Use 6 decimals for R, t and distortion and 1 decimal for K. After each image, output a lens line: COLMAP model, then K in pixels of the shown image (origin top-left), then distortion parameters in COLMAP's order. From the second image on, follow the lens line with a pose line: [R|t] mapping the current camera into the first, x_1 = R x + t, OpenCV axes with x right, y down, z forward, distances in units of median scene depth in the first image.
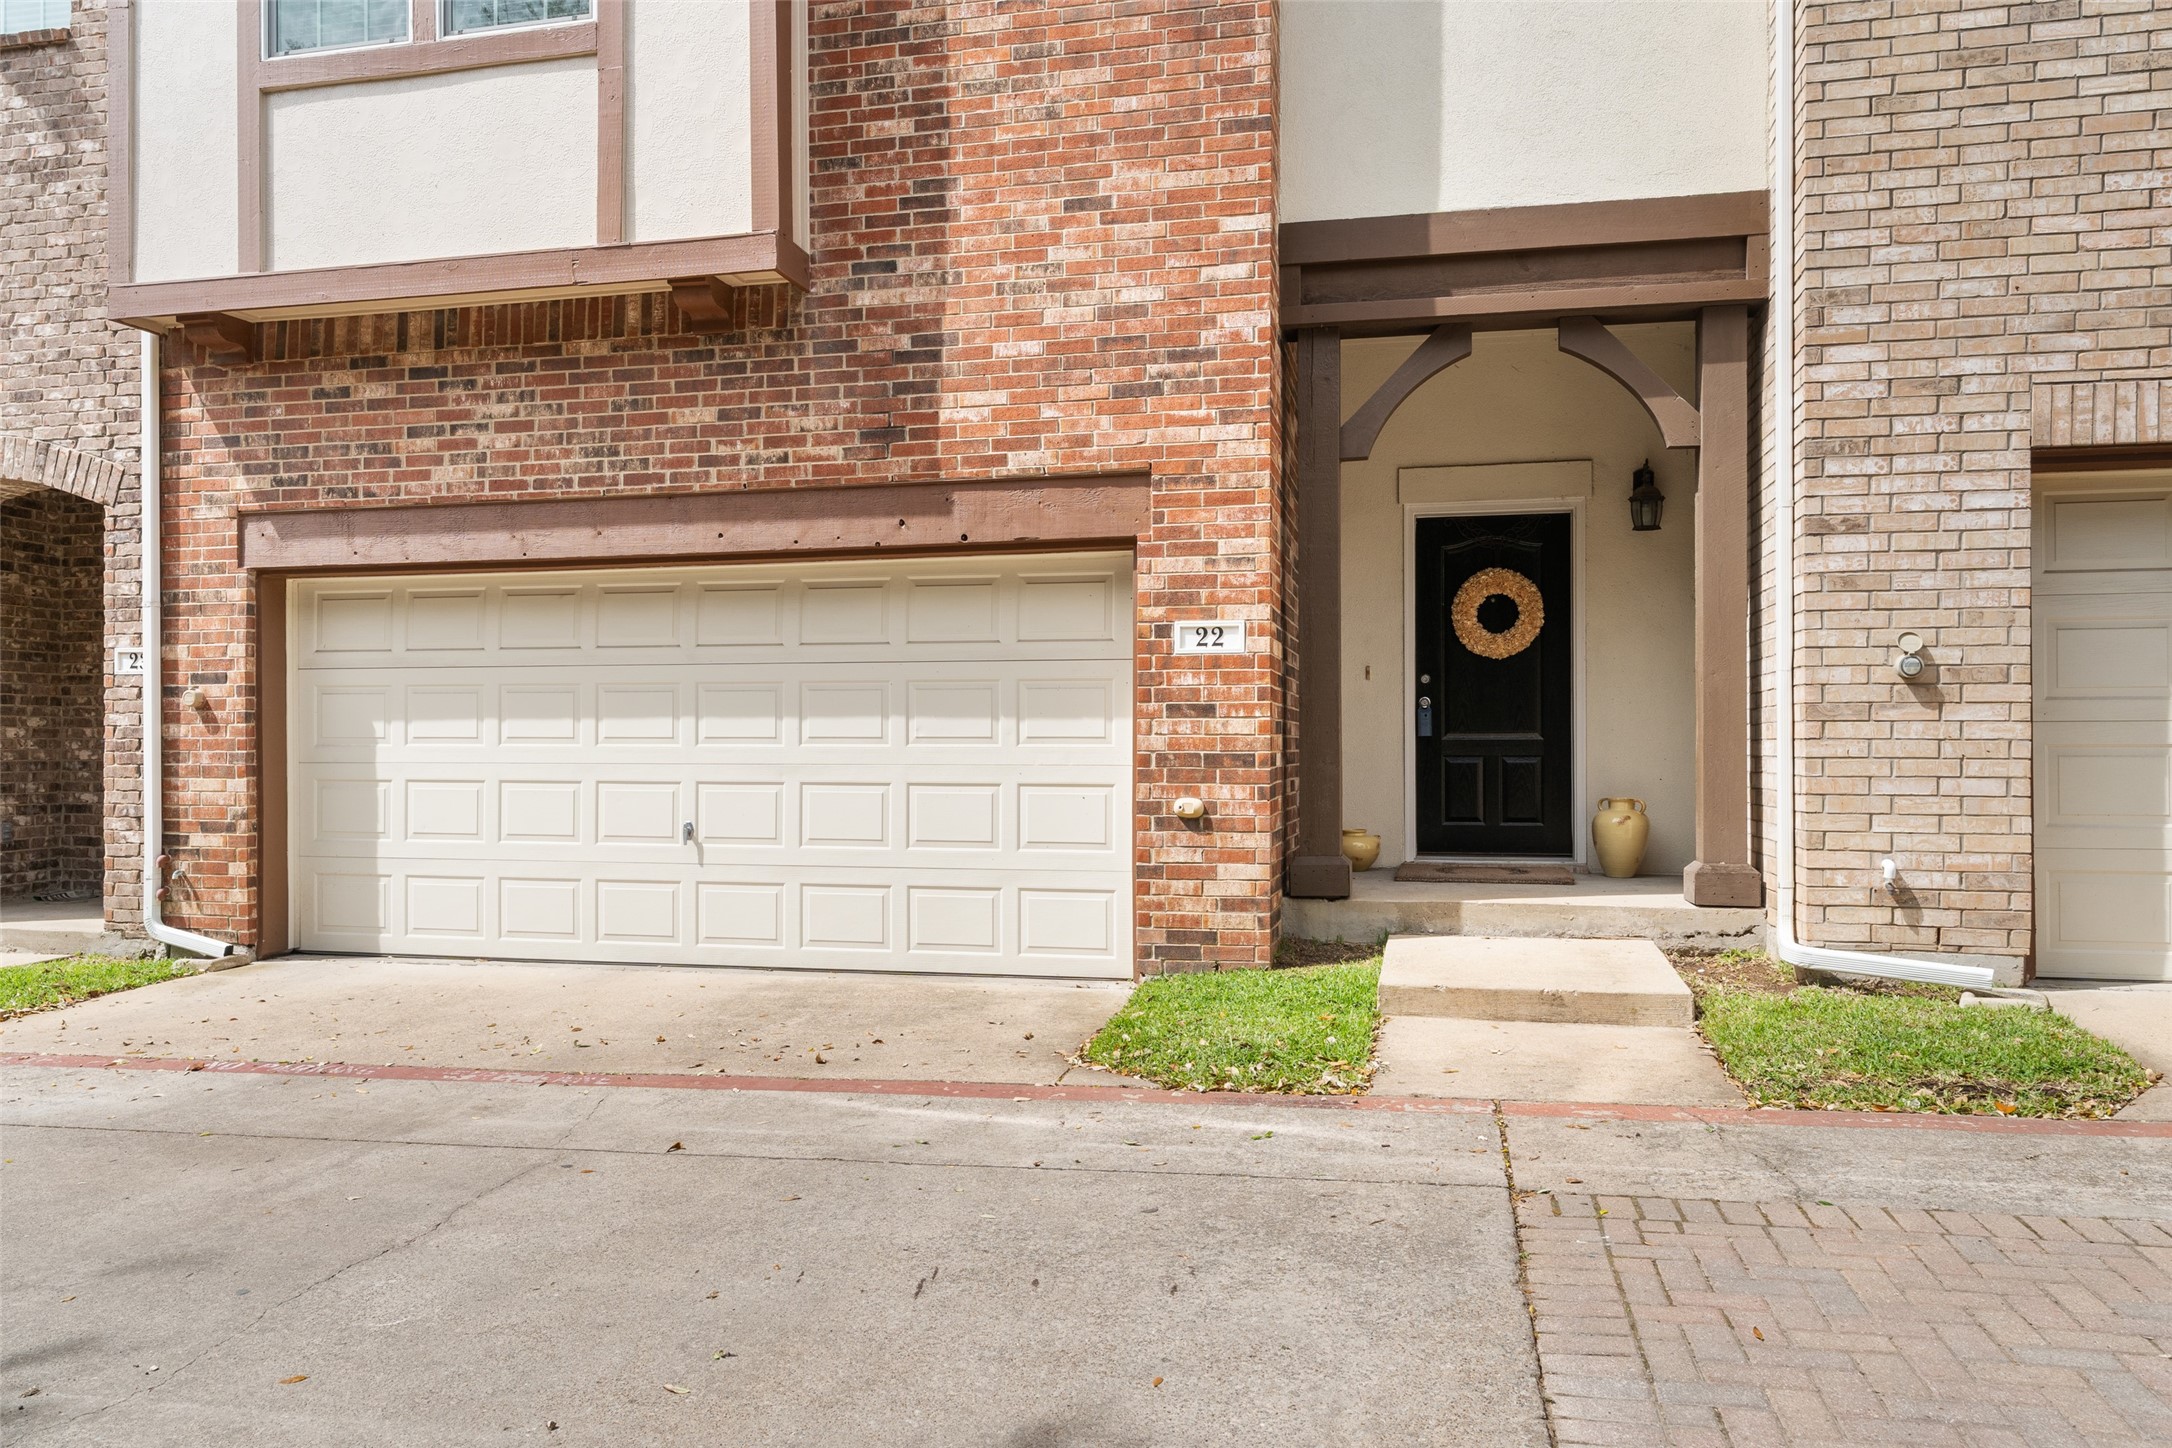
lens RADIAL K [[1541.7, 0, 1086.0], [0, 1541.7, 724.0], [0, 0, 1]] dist [0.002956, 0.002612]
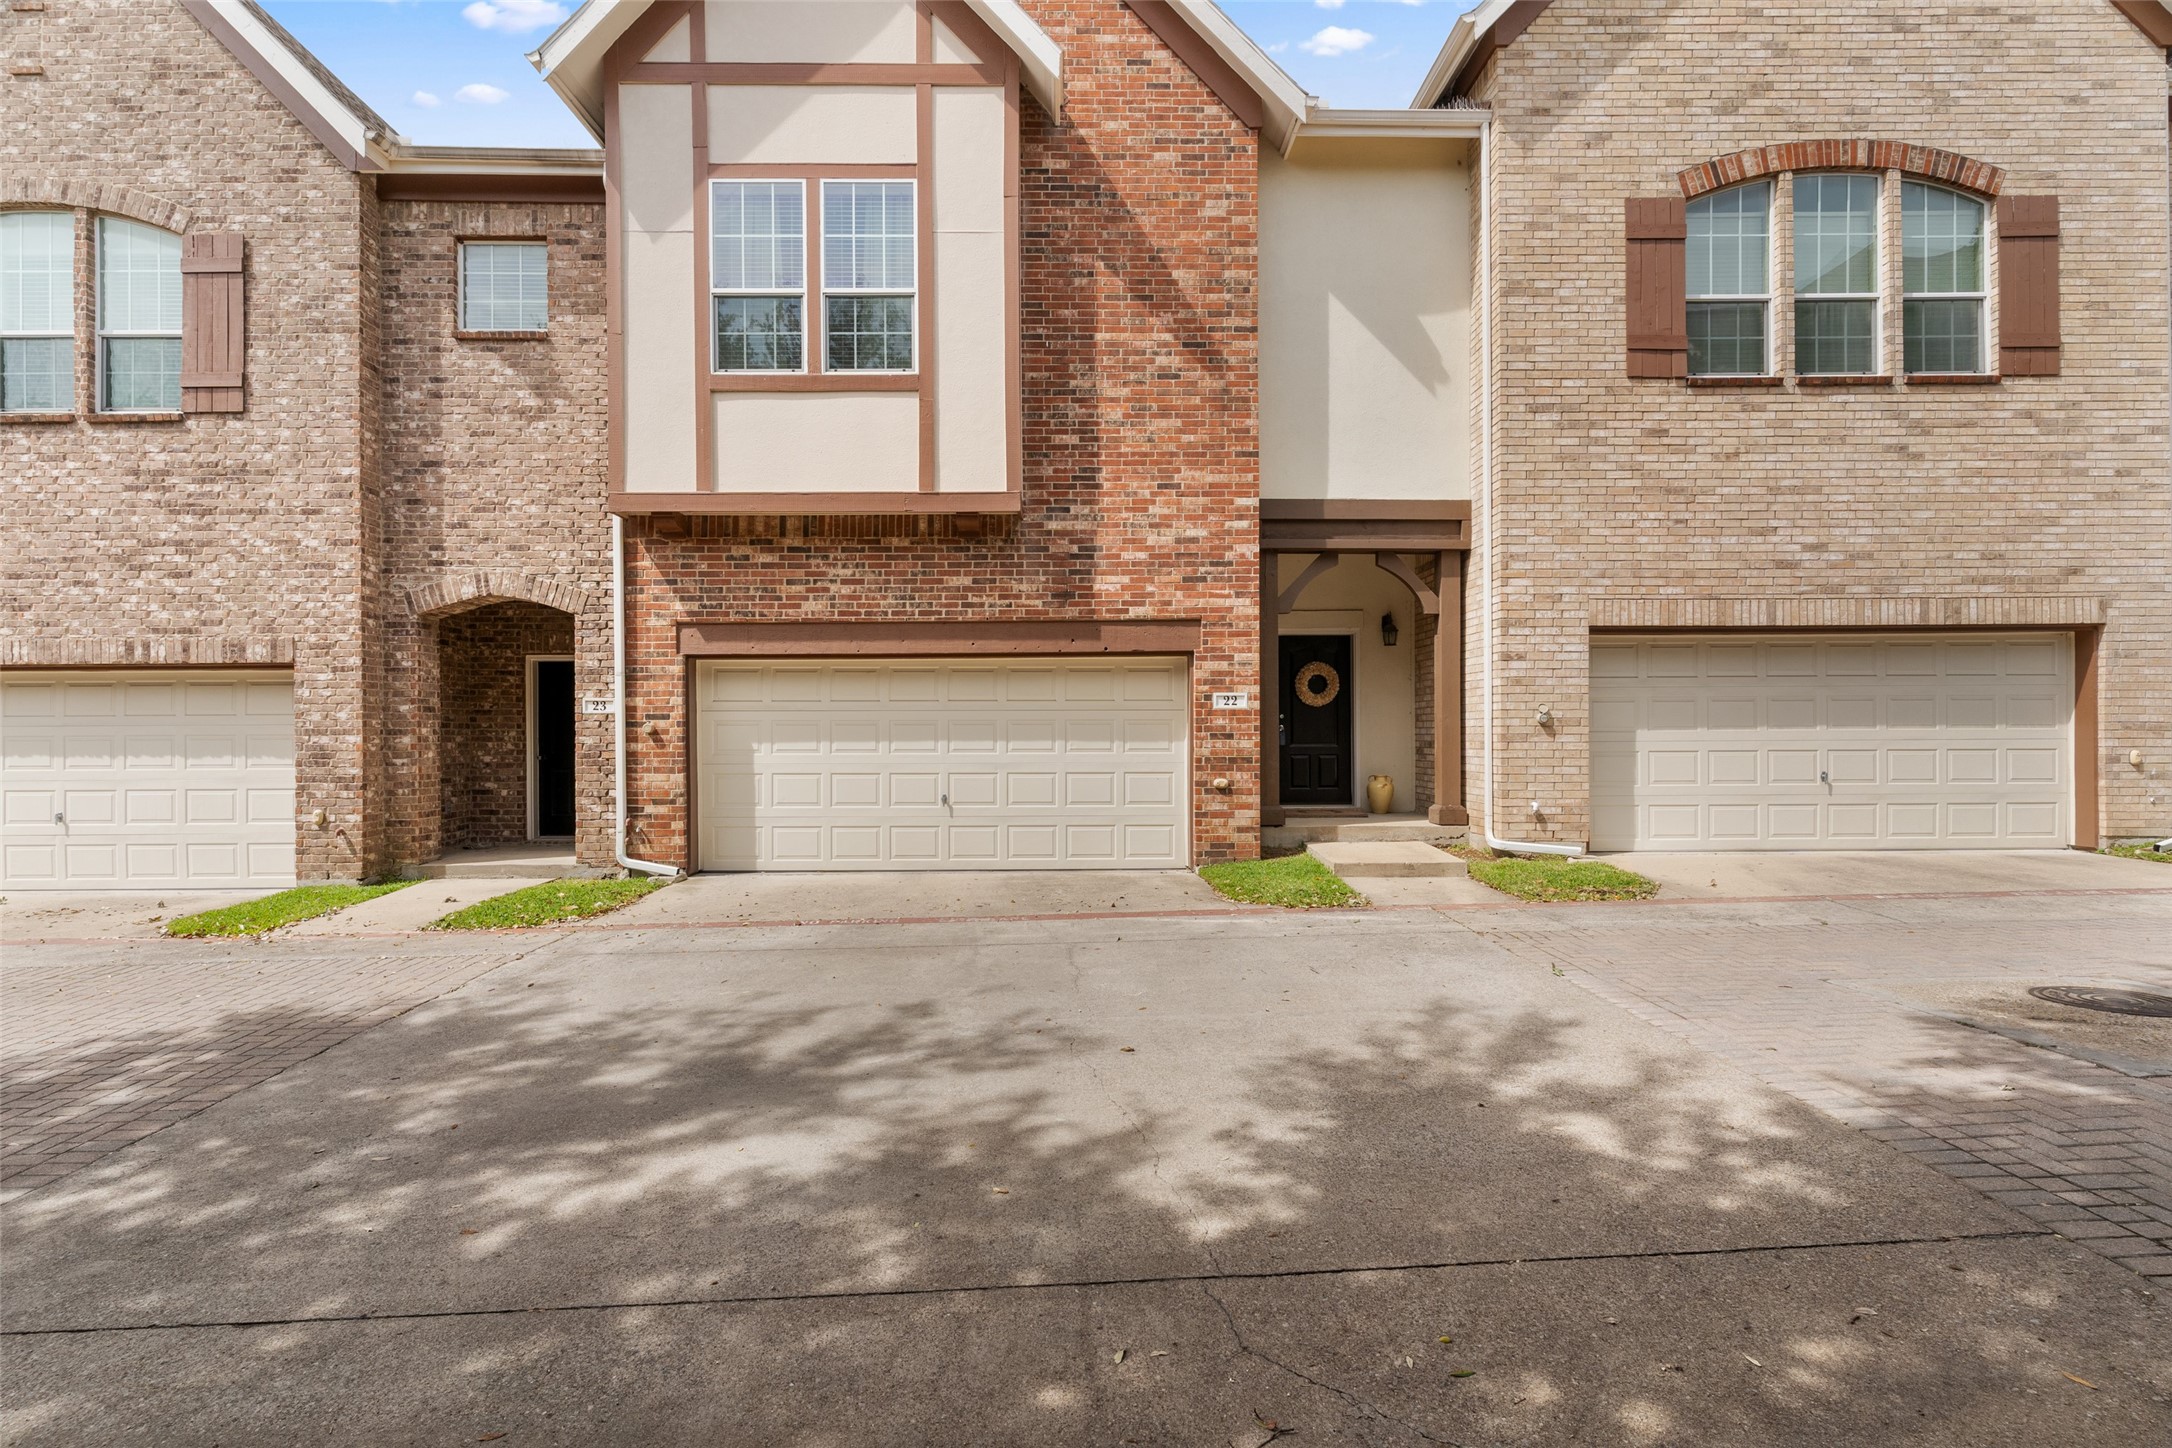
lens RADIAL K [[1037.0, 0, 1070.4], [0, 1037.0, 722.3], [0, 0, 1]] dist [0.000752, 0.000050]
pose [[0.970561, -0.000163, 0.240854, -0.444906], [-0.000337, 0.999998, 0.002033, -0.029058], [-0.240854, -0.002054, 0.970559, -0.286343]]
